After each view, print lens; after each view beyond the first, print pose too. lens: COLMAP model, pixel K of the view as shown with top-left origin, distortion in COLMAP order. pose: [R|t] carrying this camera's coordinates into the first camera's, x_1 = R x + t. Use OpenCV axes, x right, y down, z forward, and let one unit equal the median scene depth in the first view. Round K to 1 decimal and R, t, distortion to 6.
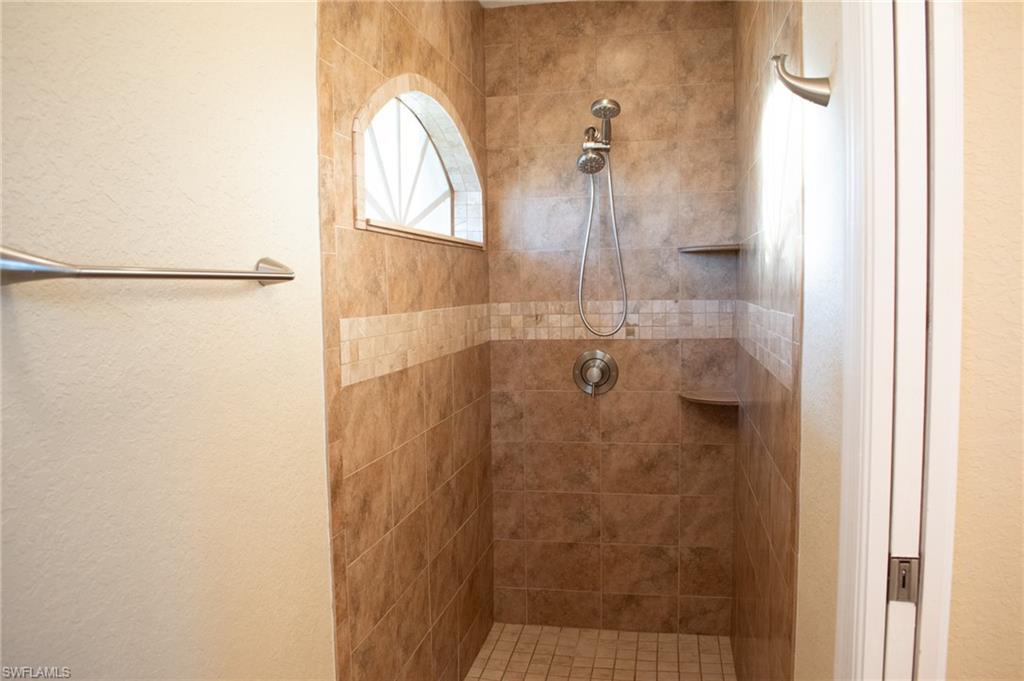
lens RADIAL K [[792.7, 0, 512.0], [0, 792.7, 340.5], [0, 0, 1]] dist [-0.093668, 0.005928]
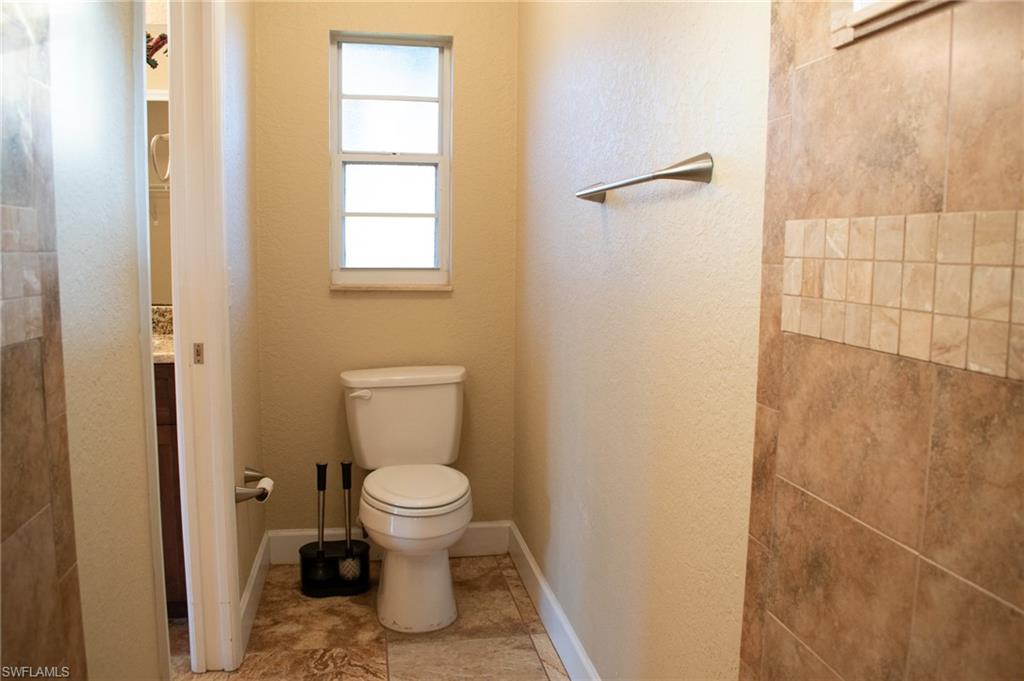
lens RADIAL K [[792.7, 0, 512.0], [0, 792.7, 340.5], [0, 0, 1]] dist [-0.093668, 0.005928]
pose [[-0.927290, 0.049874, -0.371006, 0.211558], [-0.019780, 0.983173, 0.181604, -0.040808], [0.373821, 0.175738, -0.910700, 1.468633]]
